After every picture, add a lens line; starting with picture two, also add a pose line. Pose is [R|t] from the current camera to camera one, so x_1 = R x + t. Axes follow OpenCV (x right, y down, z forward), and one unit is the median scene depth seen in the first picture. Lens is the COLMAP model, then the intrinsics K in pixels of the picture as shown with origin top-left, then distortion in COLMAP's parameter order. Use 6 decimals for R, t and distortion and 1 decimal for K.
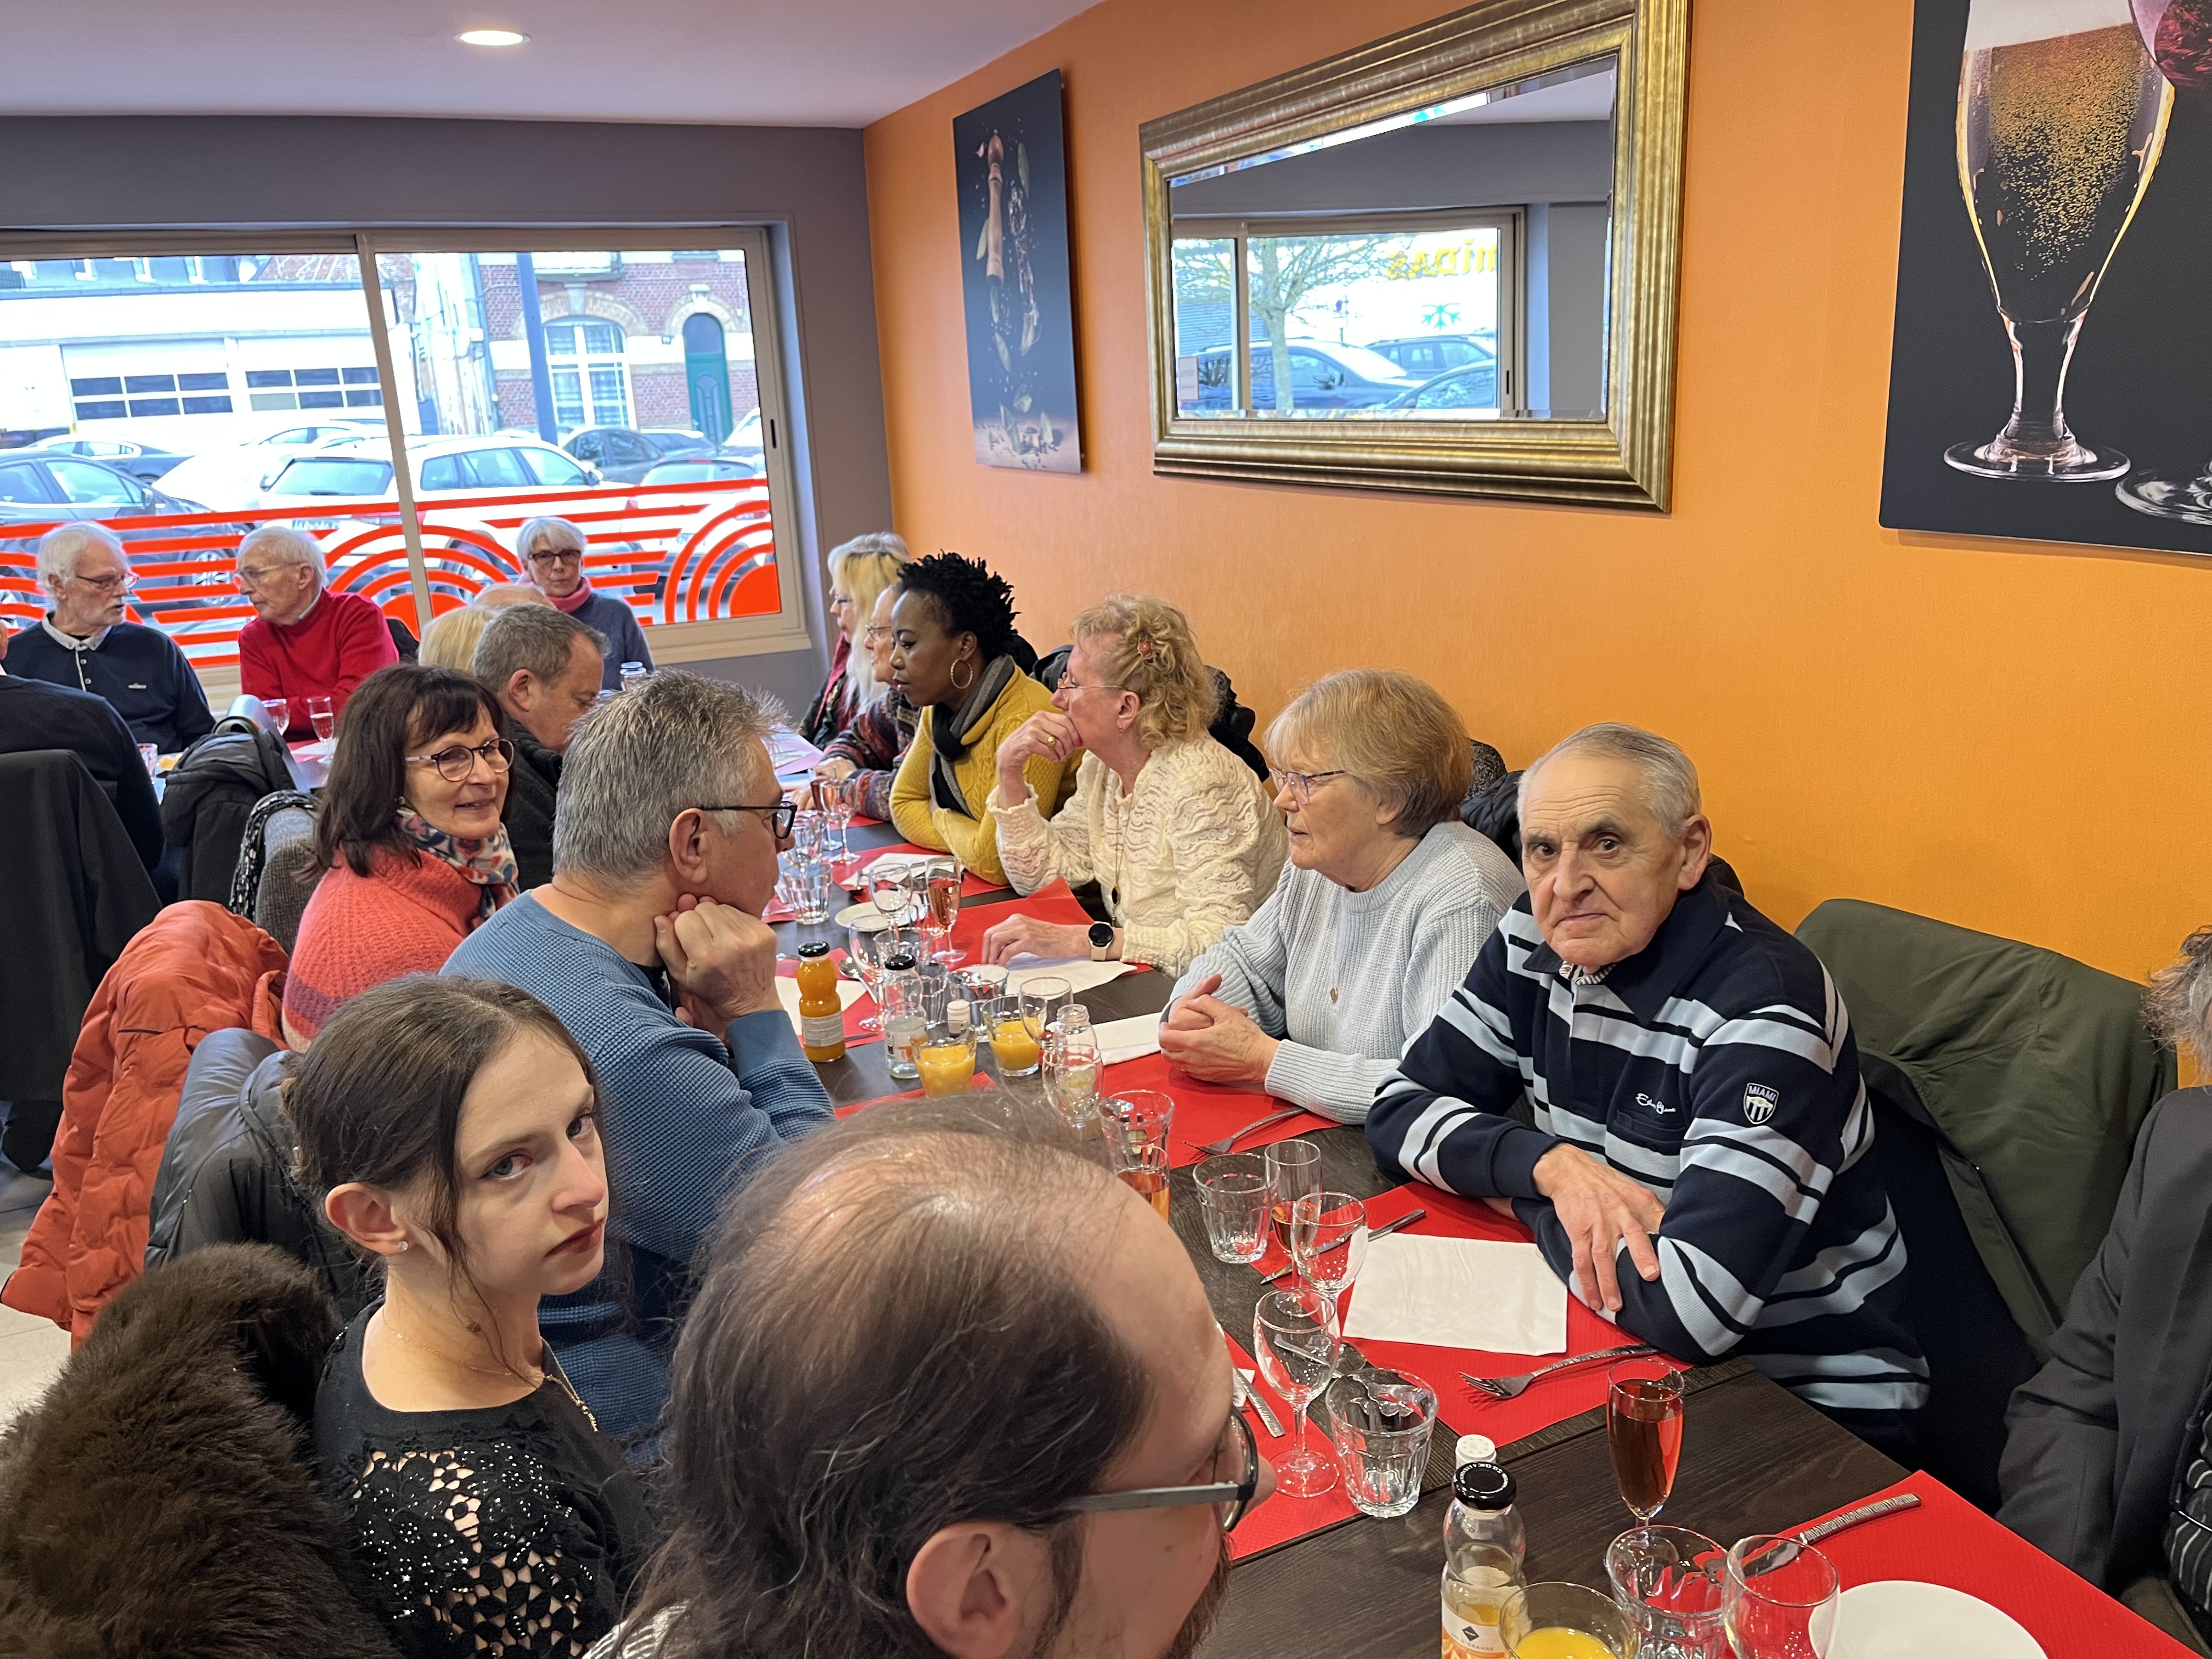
lens RADIAL K [[1709.3, 0, 1106.0], [0, 1709.3, 829.5], [0, 0, 1]] dist [0.095379, -0.143884]
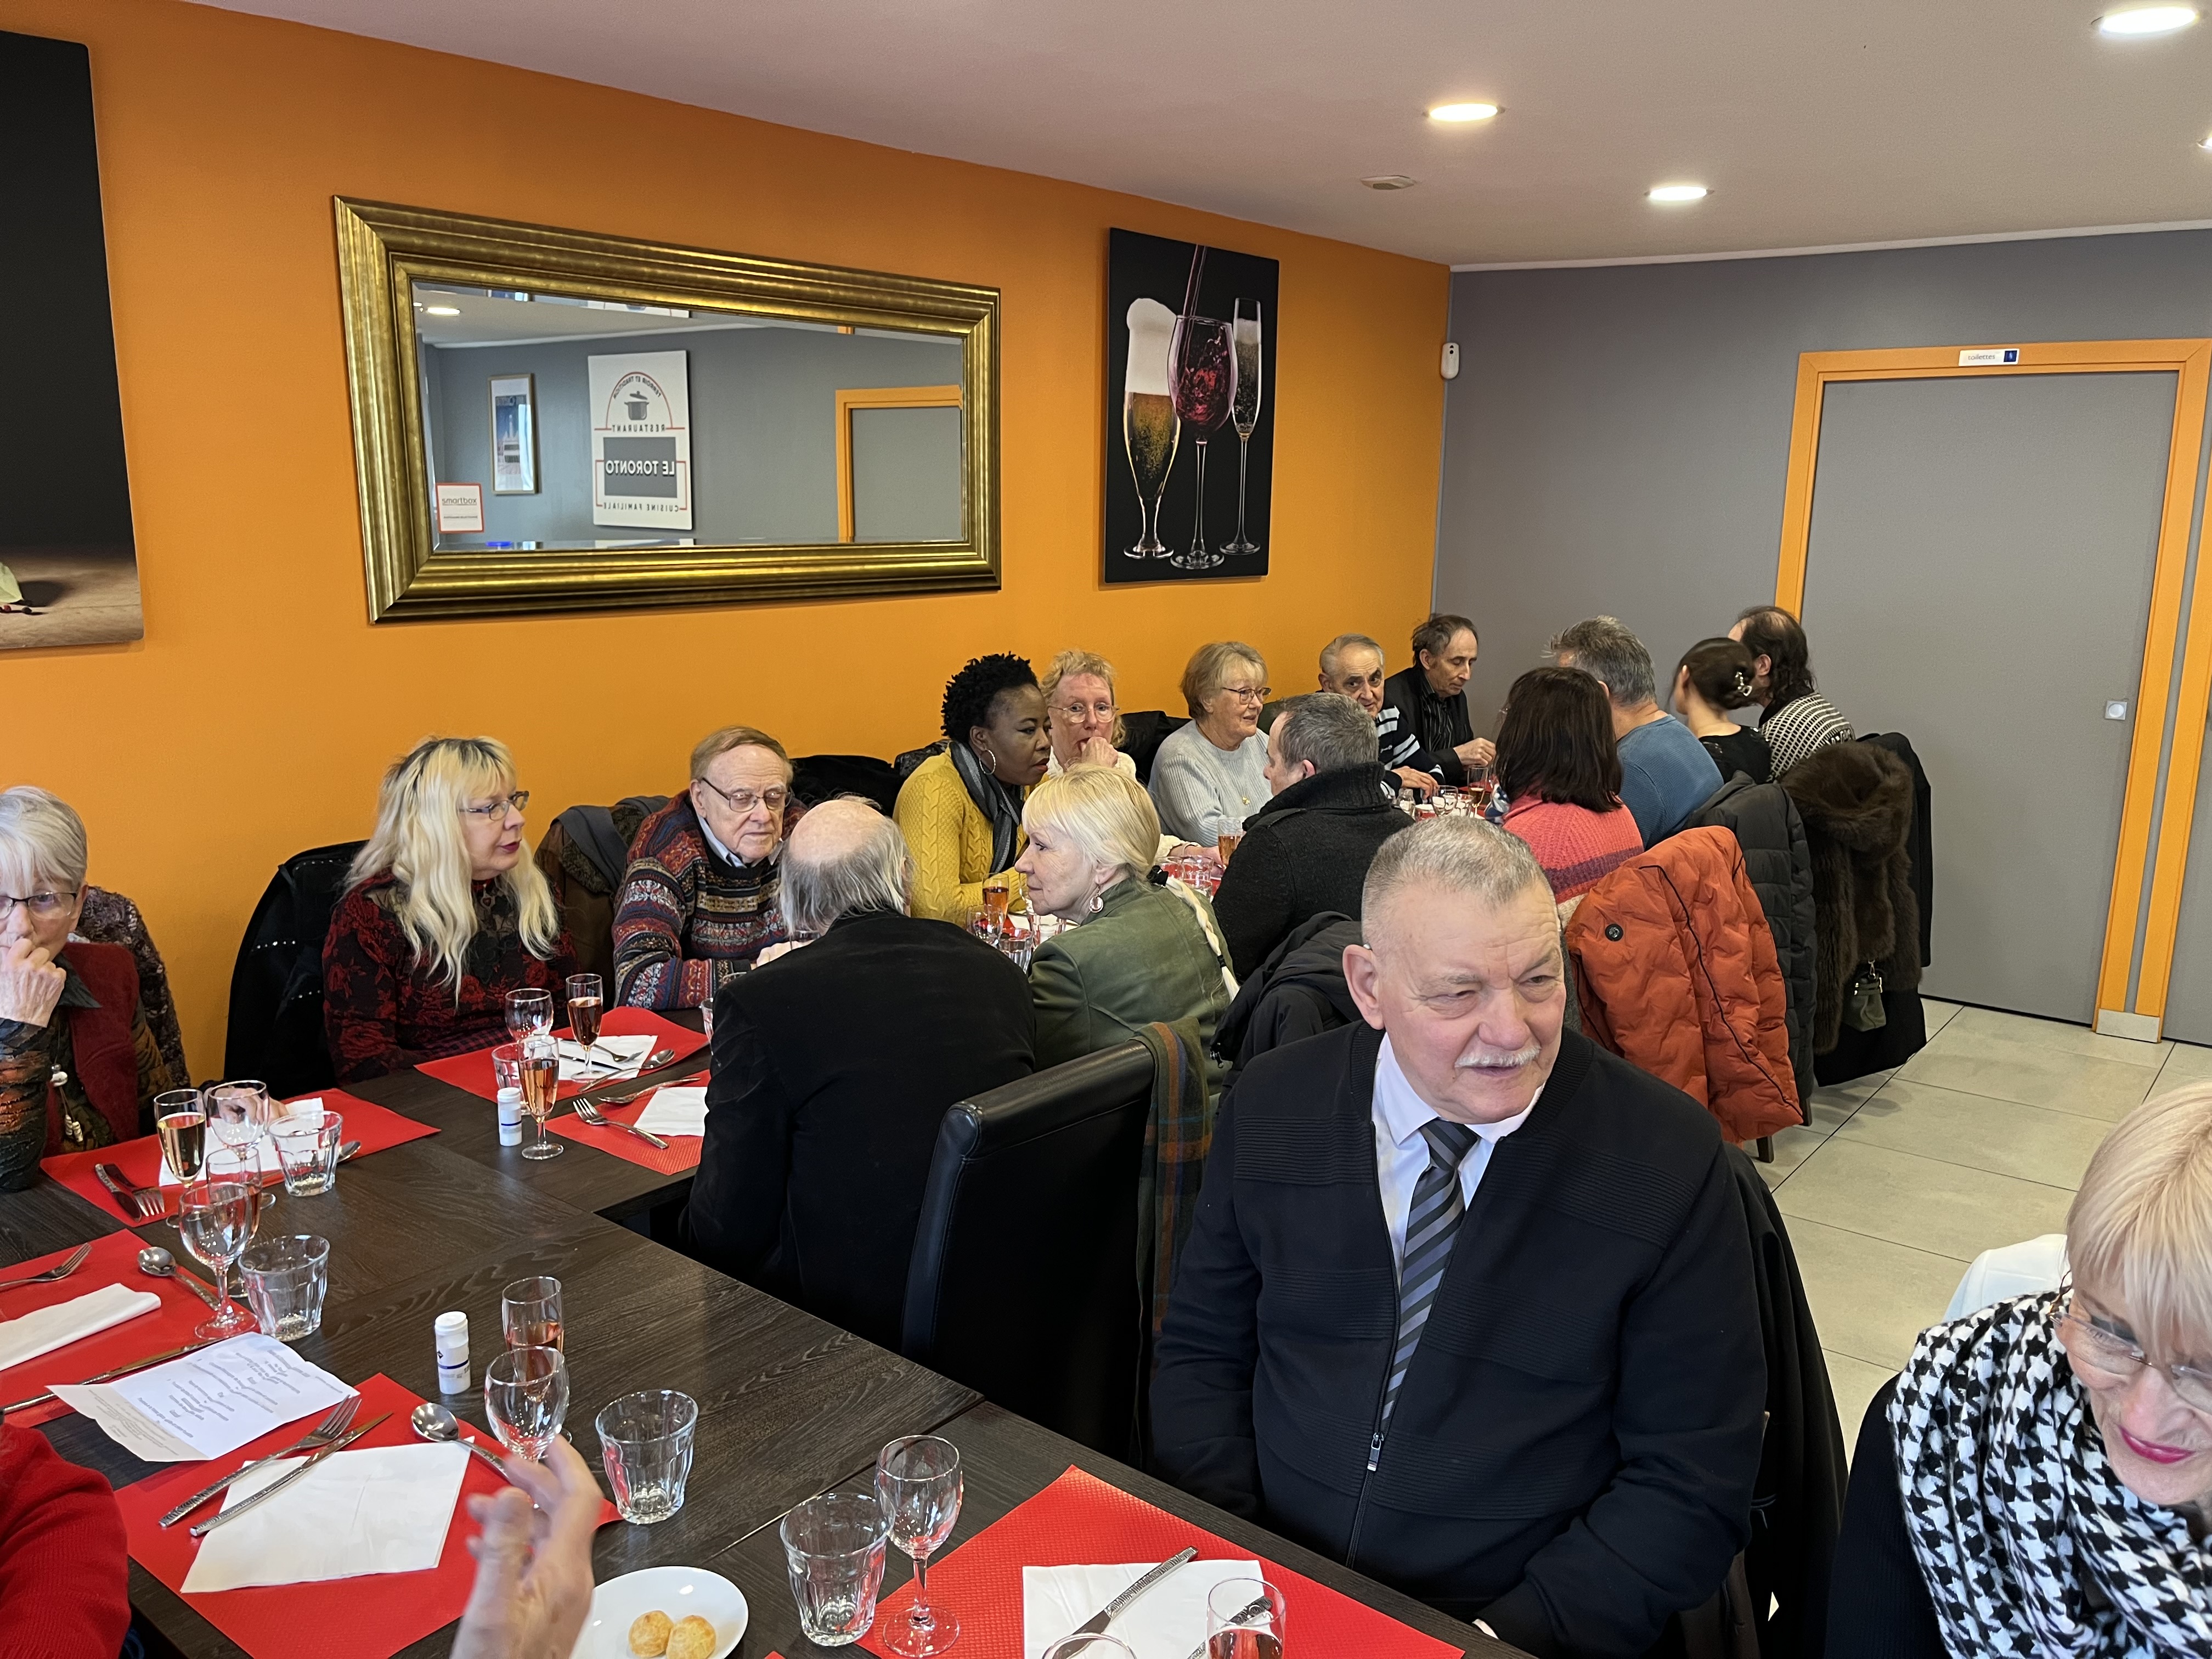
lens RADIAL K [[1709.3, 0, 1106.0], [0, 1709.3, 829.5], [0, 0, 1]] dist [0.095379, -0.143884]
pose [[-0.461077, -0.142699, 0.875811, -1.794252], [0.229021, 0.934409, 0.272816, -0.551793], [-0.857297, 0.326368, -0.398153, 2.268343]]
